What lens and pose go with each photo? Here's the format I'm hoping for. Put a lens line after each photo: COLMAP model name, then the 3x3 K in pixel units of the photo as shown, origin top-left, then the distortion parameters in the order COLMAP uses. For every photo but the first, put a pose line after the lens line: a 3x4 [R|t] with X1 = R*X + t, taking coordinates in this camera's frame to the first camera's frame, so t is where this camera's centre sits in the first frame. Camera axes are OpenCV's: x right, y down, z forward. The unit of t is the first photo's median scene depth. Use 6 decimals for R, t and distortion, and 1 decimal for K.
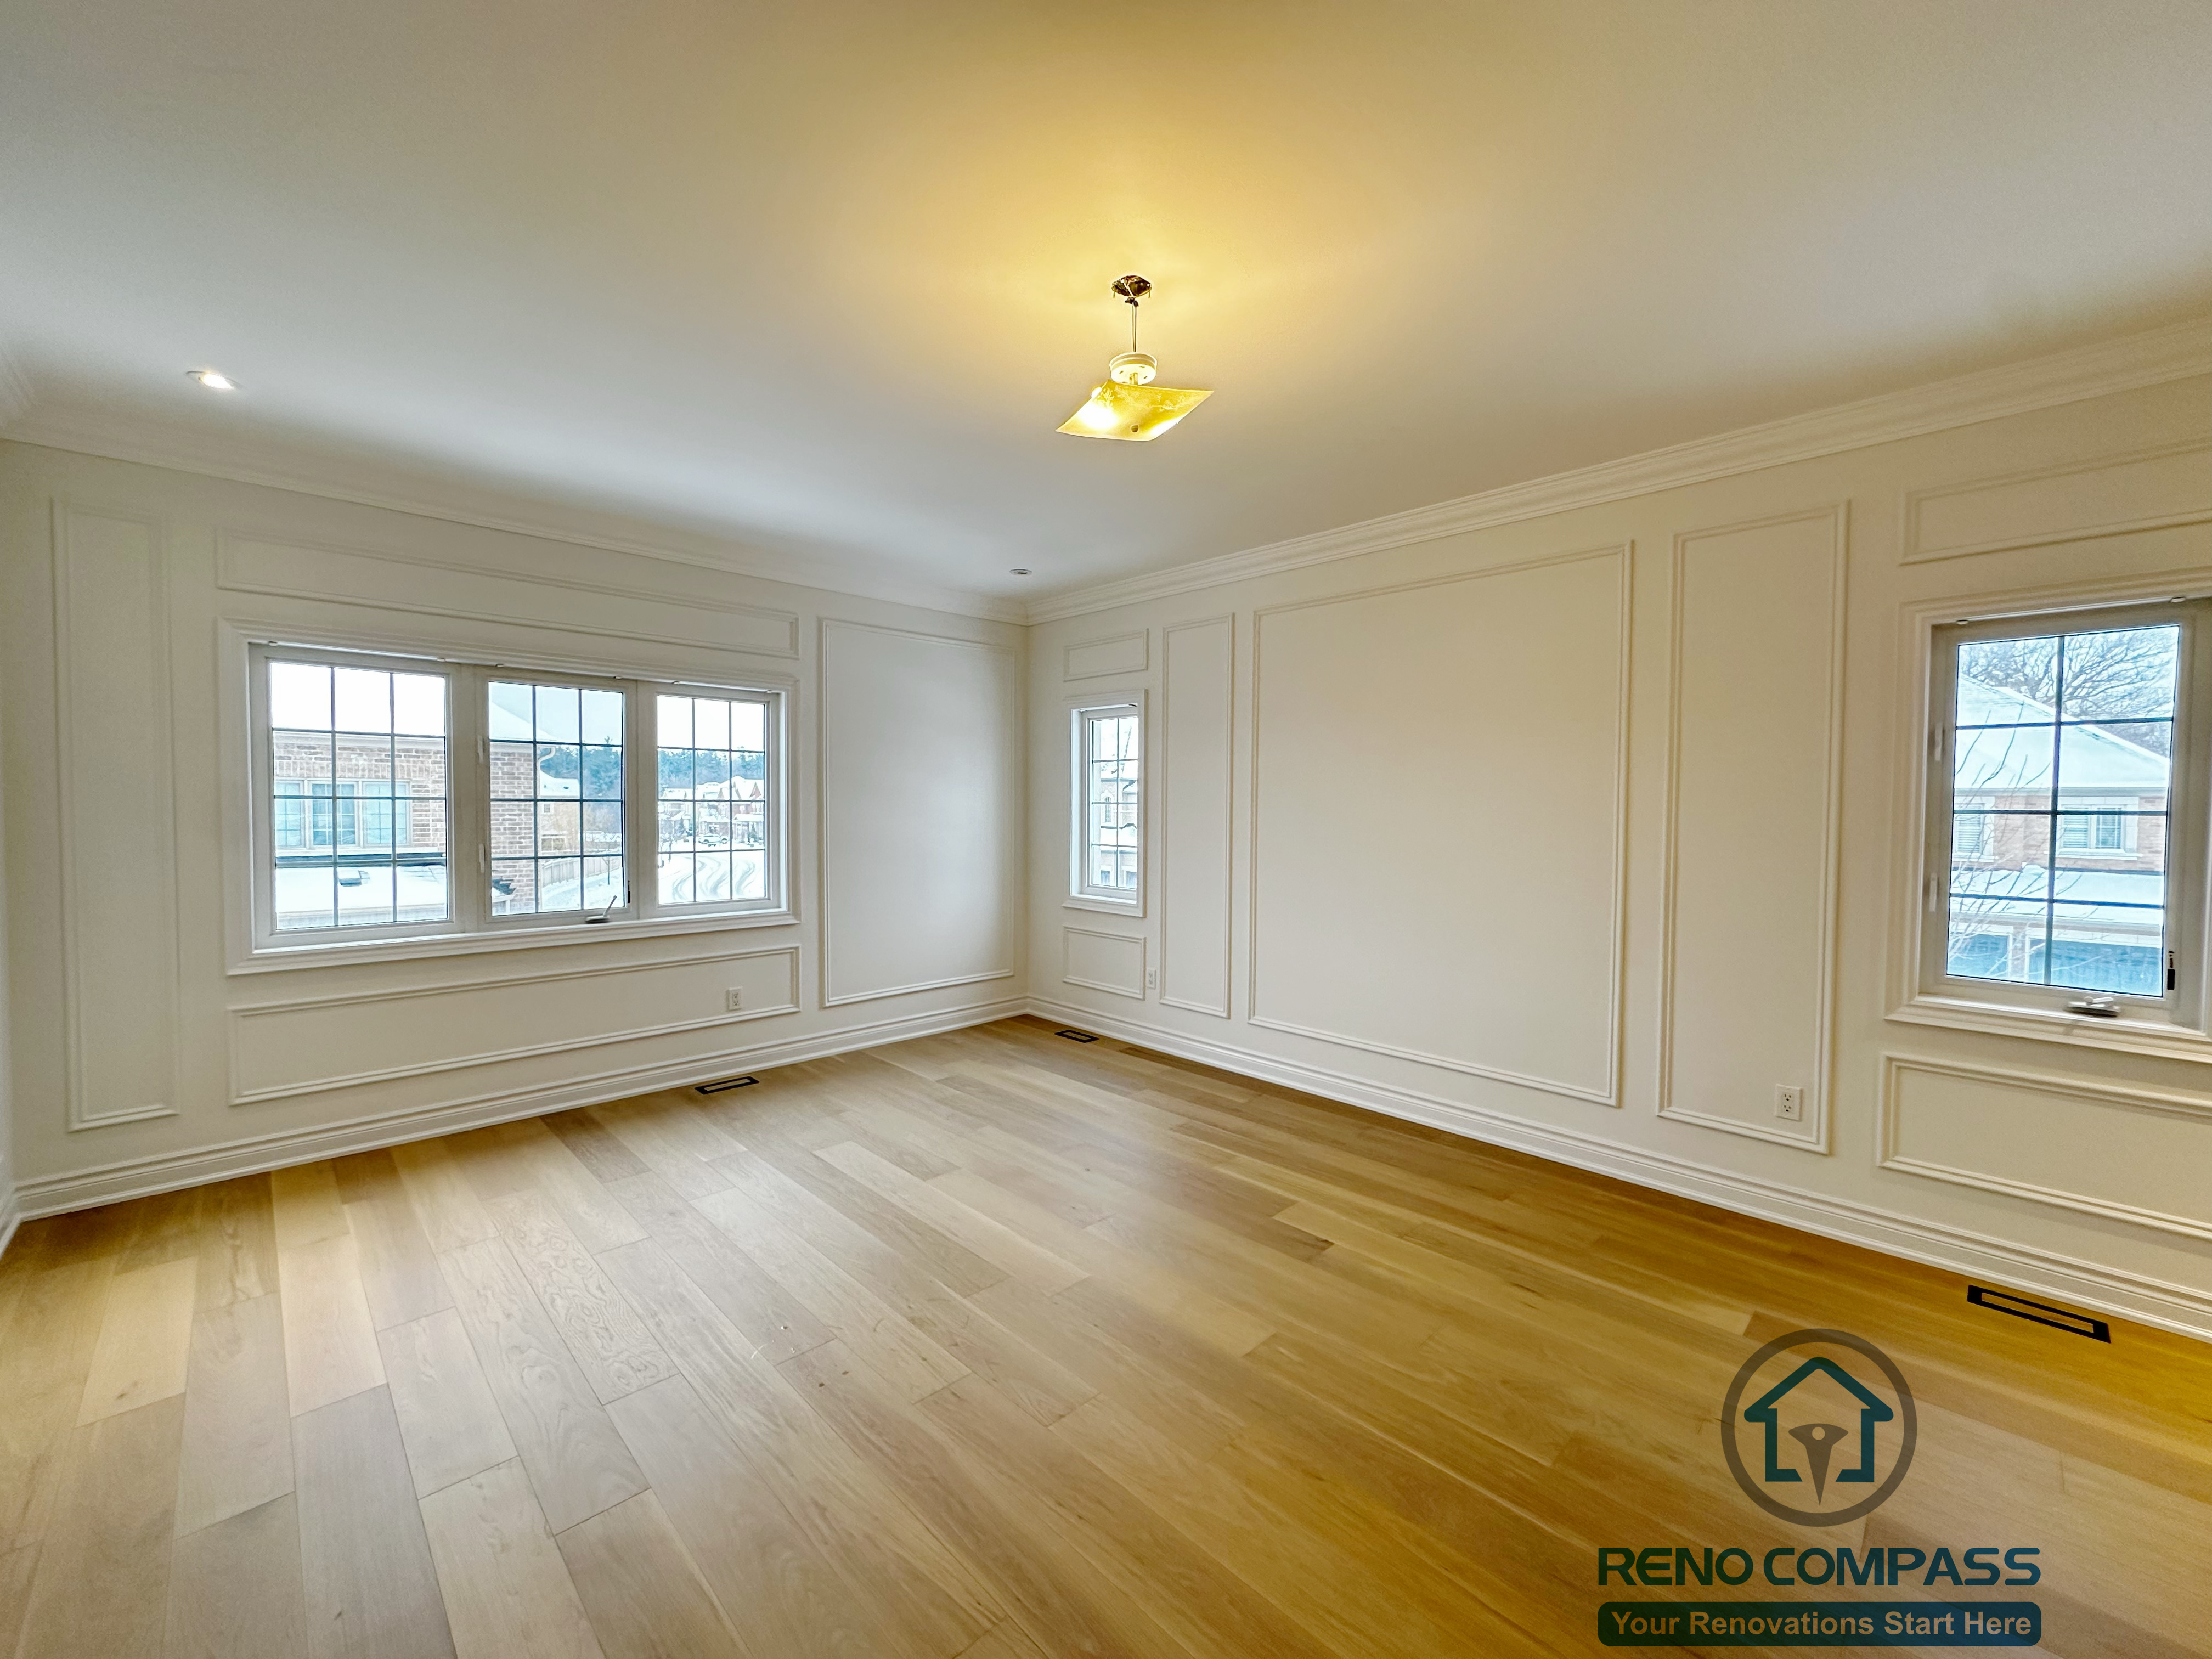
lens RADIAL K [[883.4, 0, 1106.0], [0, 883.4, 829.5], [0, 0, 1]] dist [-0.000760, 0.002745]
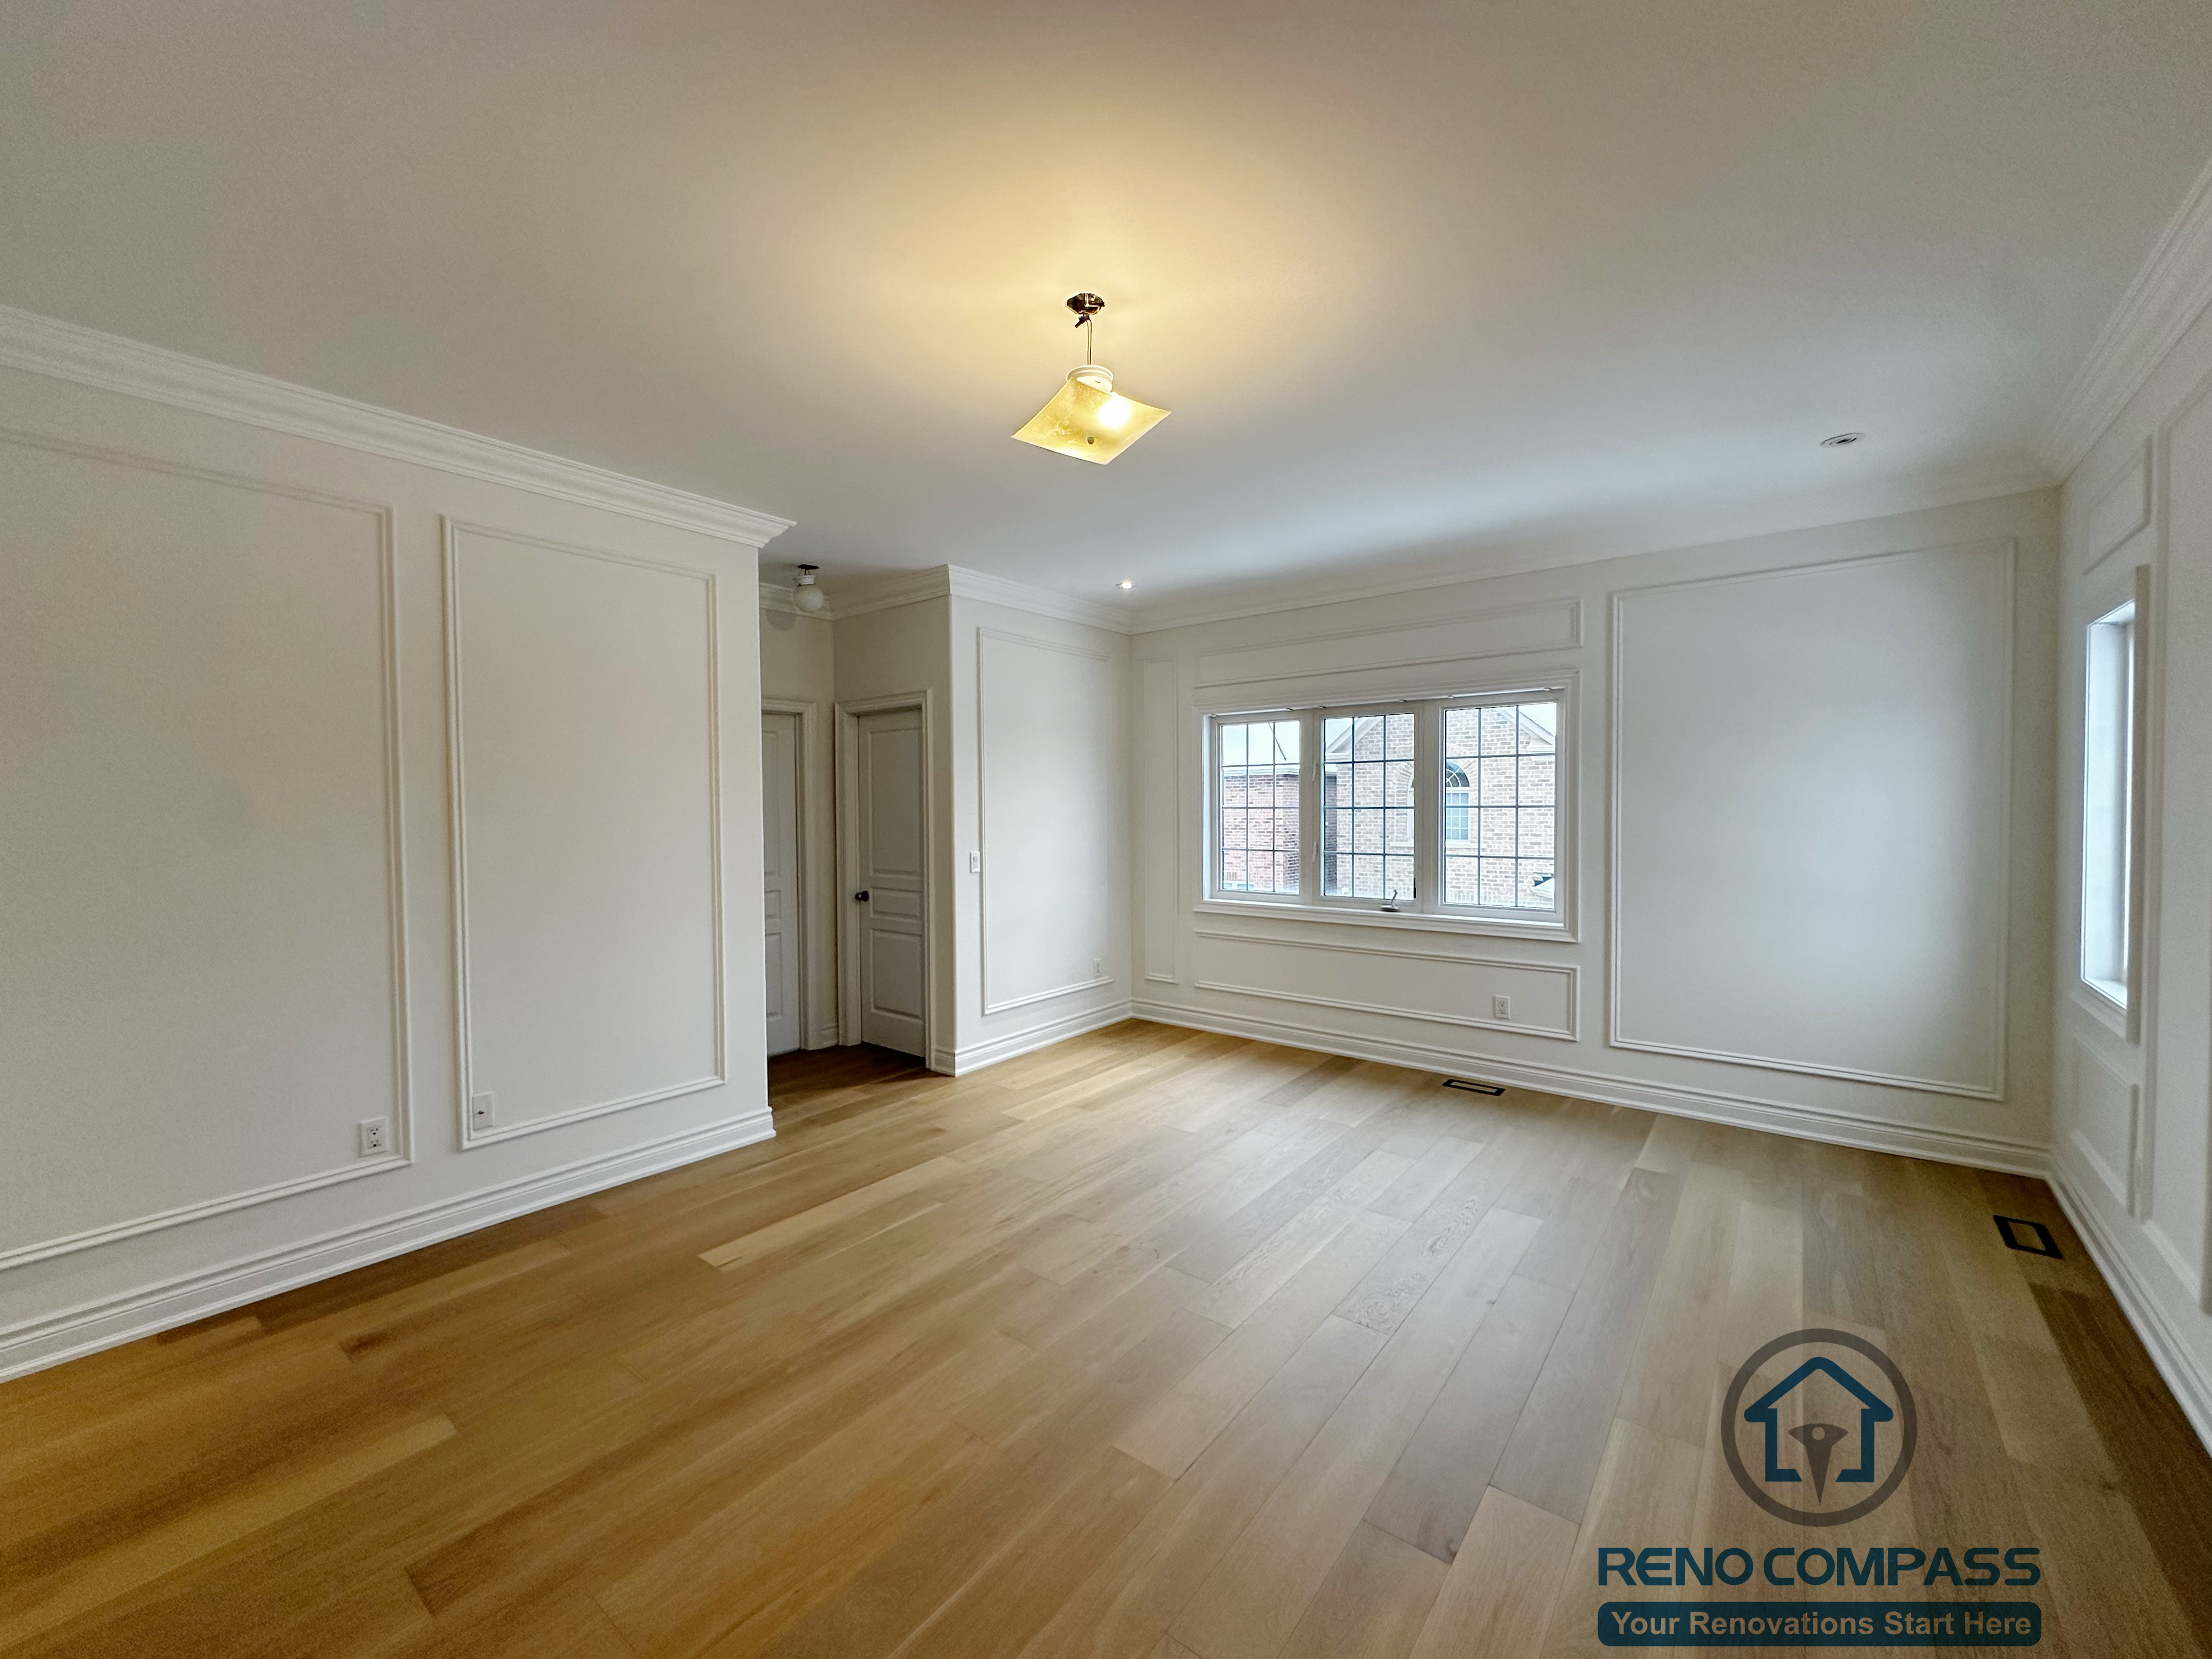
lens RADIAL K [[883.4, 0, 1106.0], [0, 883.4, 829.5], [0, 0, 1]] dist [-0.000760, 0.002745]
pose [[0.129284, 0.013366, -0.991518, 0.563820], [-0.025773, 0.999617, 0.010114, -0.005838], [0.991273, 0.024247, 0.129579, 0.488184]]
